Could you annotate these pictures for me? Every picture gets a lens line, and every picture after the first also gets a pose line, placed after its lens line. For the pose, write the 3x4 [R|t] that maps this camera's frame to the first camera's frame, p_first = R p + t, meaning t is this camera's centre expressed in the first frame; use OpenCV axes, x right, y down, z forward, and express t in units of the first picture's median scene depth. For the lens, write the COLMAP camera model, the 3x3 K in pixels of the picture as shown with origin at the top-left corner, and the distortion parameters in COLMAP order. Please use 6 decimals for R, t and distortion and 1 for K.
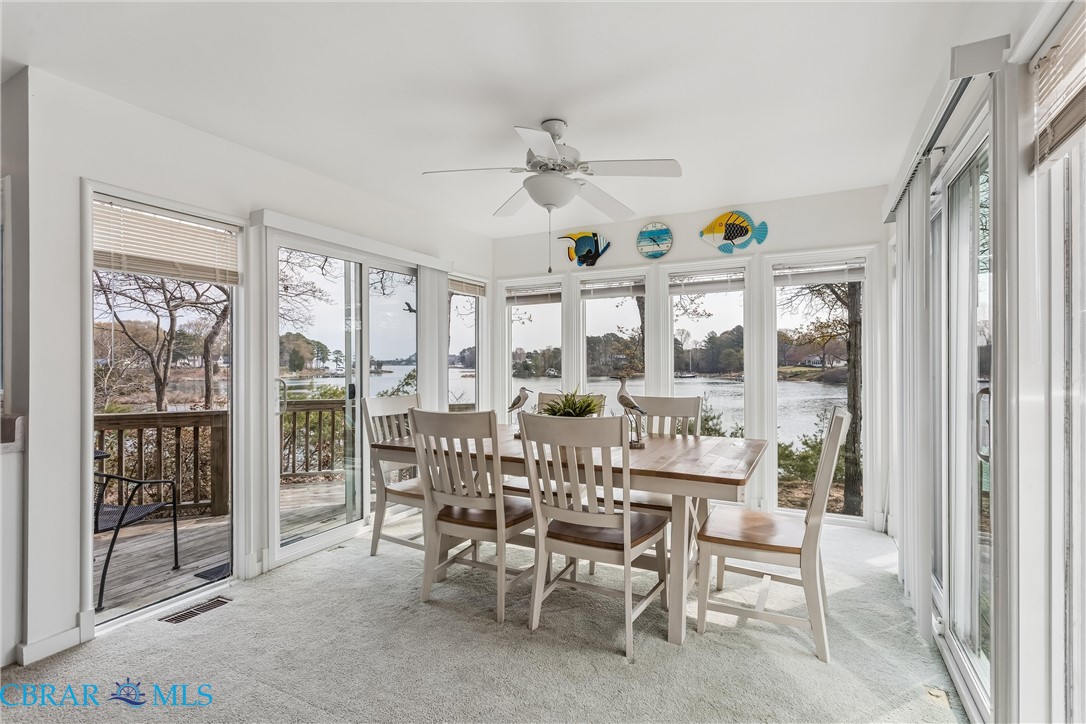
lens RADIAL K [[515.7, 0, 543.0], [0, 515.7, 362.0], [0, 0, 1]] dist [0.003349, 0.001000]
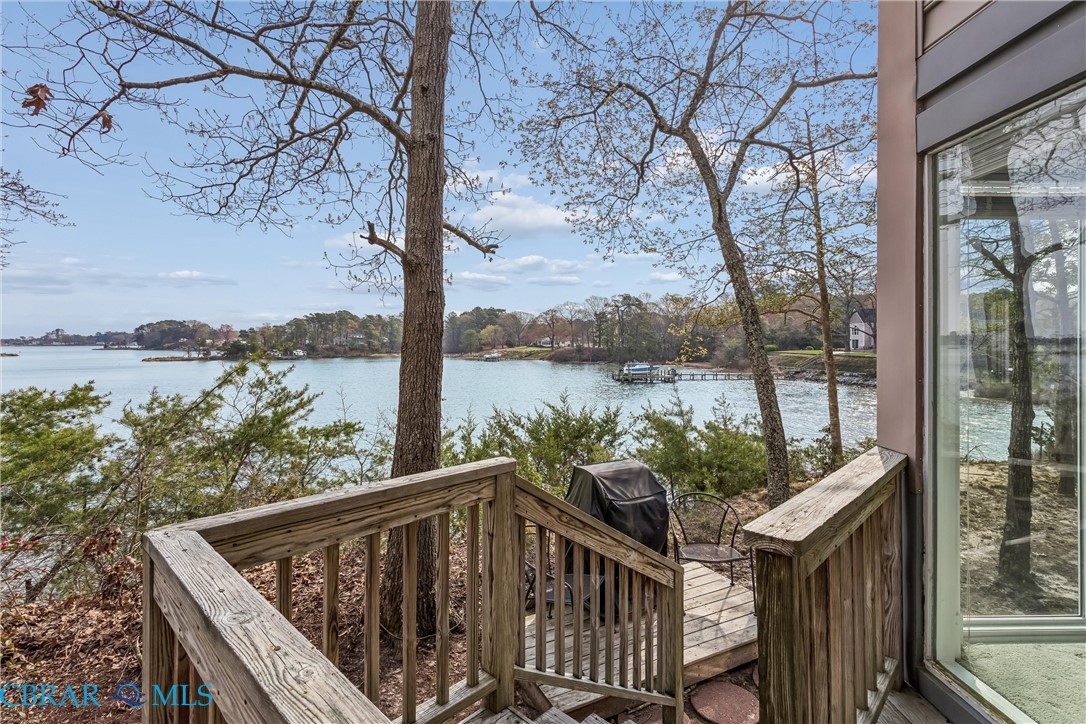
lens RADIAL K [[523.7, 0, 542.5], [0, 523.7, 345.1], [0, 0, 1]] dist [0.001105, 0.001266]
pose [[0.872595, -0.000076, 0.488444, -0.674930], [-0.002712, 0.999984, 0.005000, -0.007550], [-0.488437, -0.005688, 0.872581, 0.927234]]
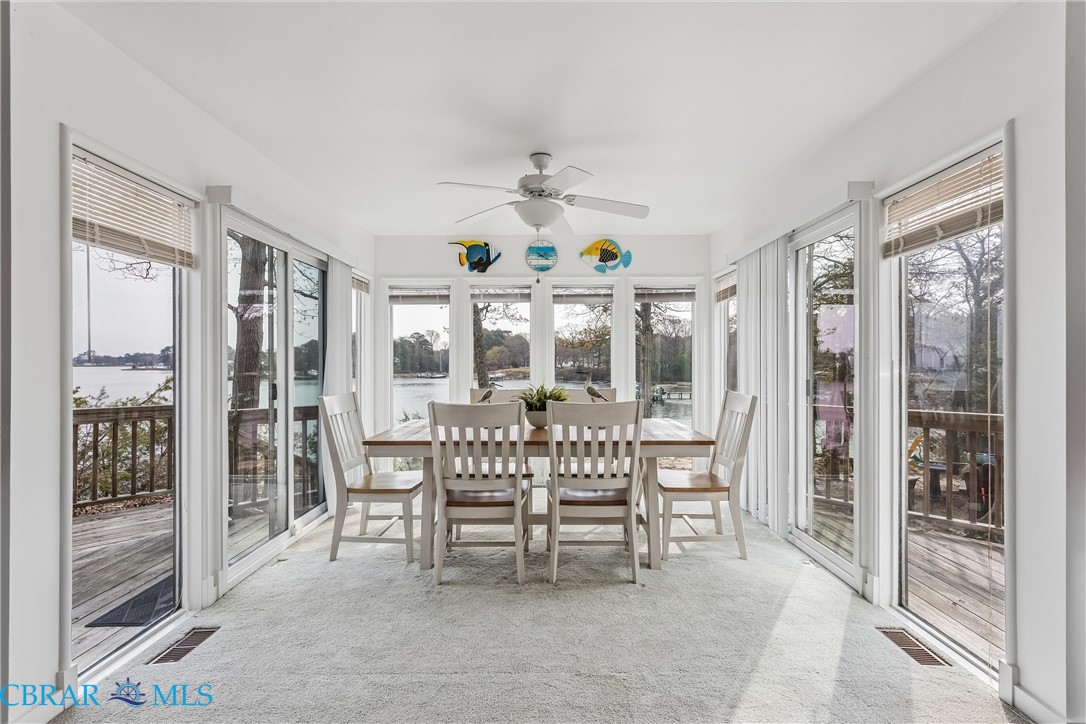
lens RADIAL K [[515.7, 0, 543.0], [0, 515.7, 362.0], [0, 0, 1]] dist [0.003349, 0.001000]
pose [[0.885913, 0.002532, 0.463844, -0.315617], [-0.001860, 0.999996, -0.001907, 0.004828], [-0.463847, 0.000827, 0.885915, -0.024741]]
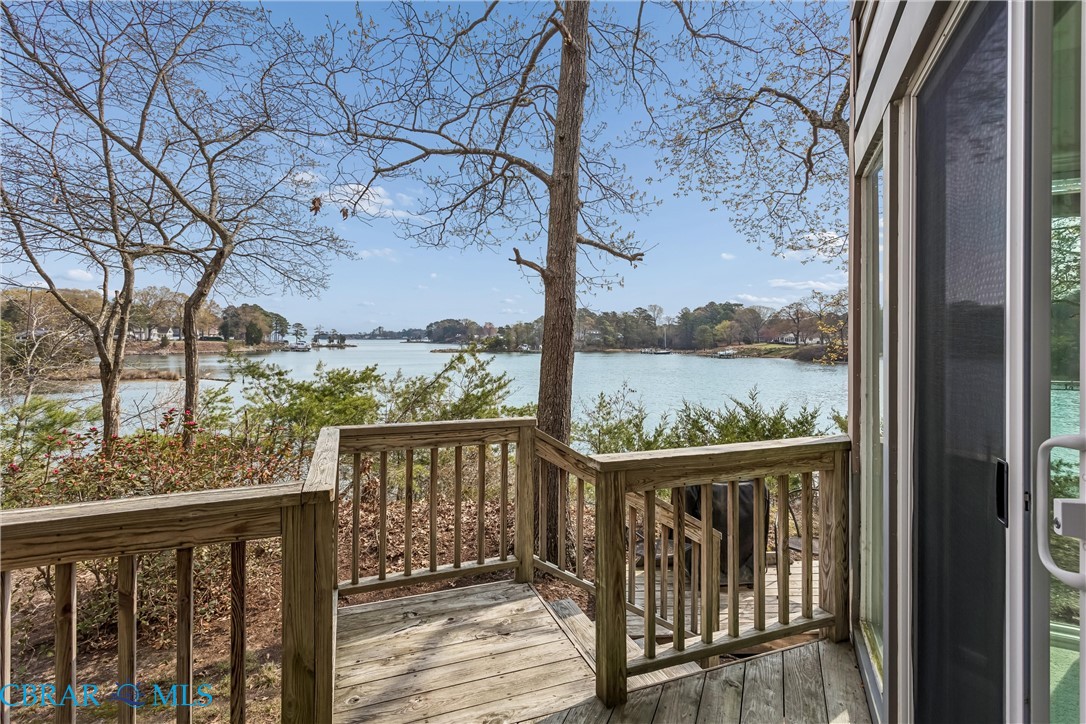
lens RADIAL K [[520.8, 0, 540.9], [0, 520.8, 337.7], [0, 0, 1]] dist [-0.000374, 0.000618]
pose [[0.997965, 0.007233, 0.063348, -0.508110], [-0.007317, 0.999973, 0.001100, -0.010761], [-0.063338, -0.001561, 0.997991, 0.660085]]
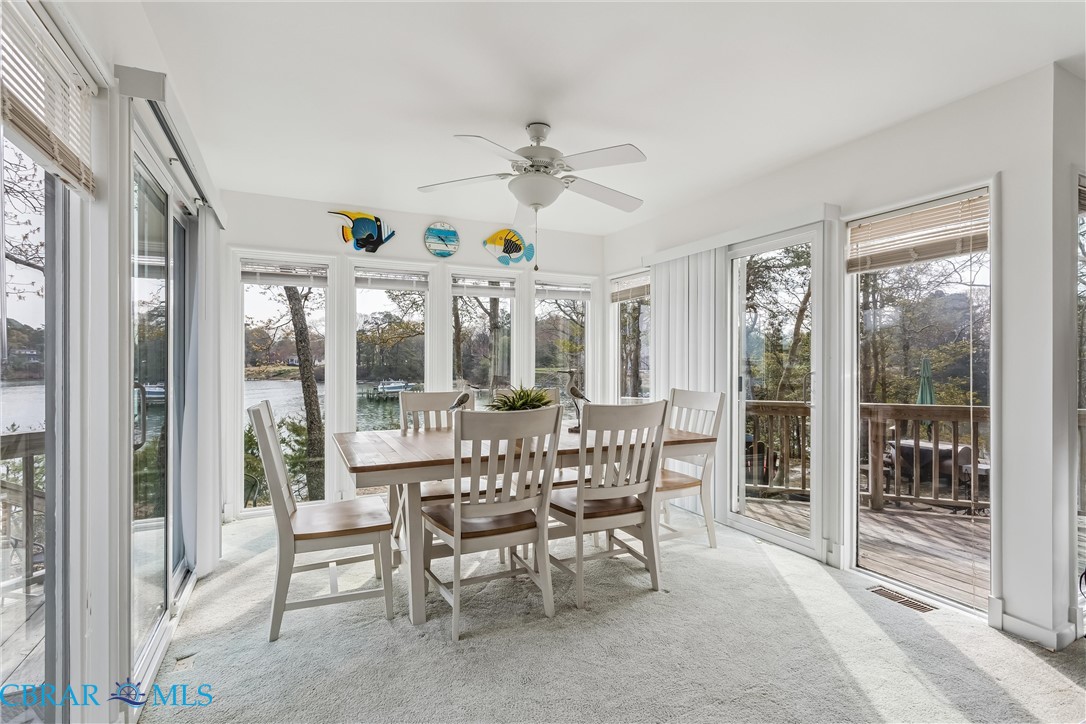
lens RADIAL K [[522.4, 0, 543.0], [0, 522.4, 362.0], [0, 0, 1]] dist [0.001881, 0.001223]
pose [[0.590563, 0.002165, 0.806988, -0.498329], [-0.003945, 0.999992, 0.000204, 0.005550], [-0.806982, -0.003304, 0.590567, 0.227164]]
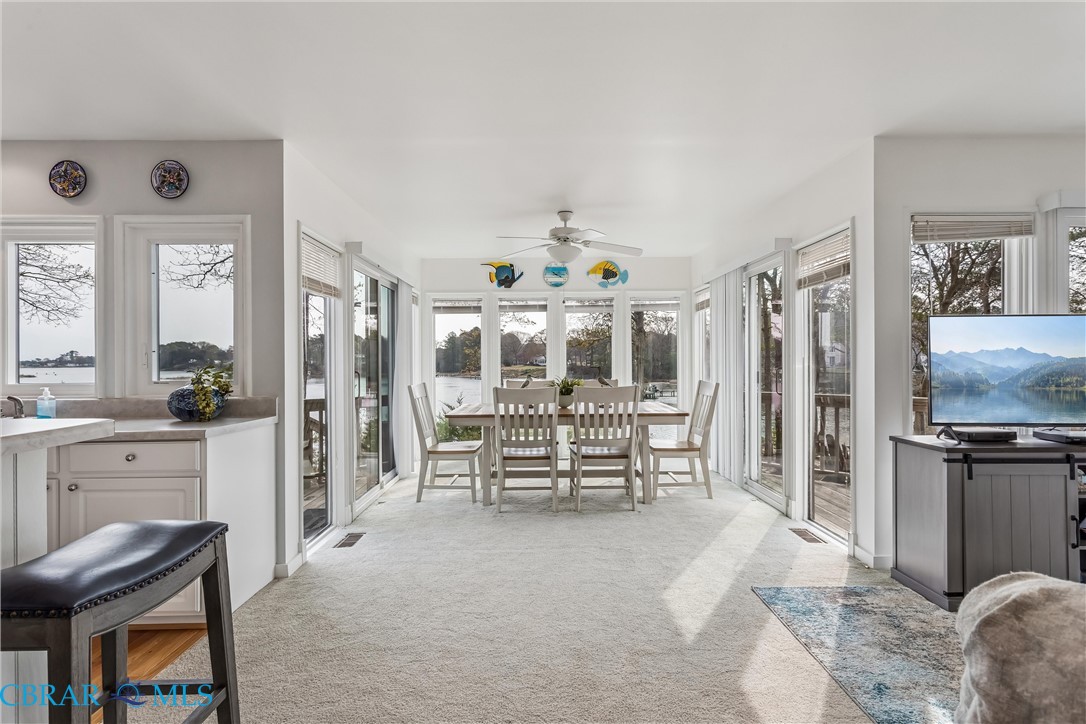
lens RADIAL K [[522.4, 0, 543.0], [0, 522.4, 362.0], [0, 0, 1]] dist [0.001881, 0.001223]
pose [[0.878326, -0.002997, 0.478054, -0.510497], [0.002830, 0.999995, 0.001069, 0.006796], [-0.478055, 0.000414, 0.878330, -0.259198]]
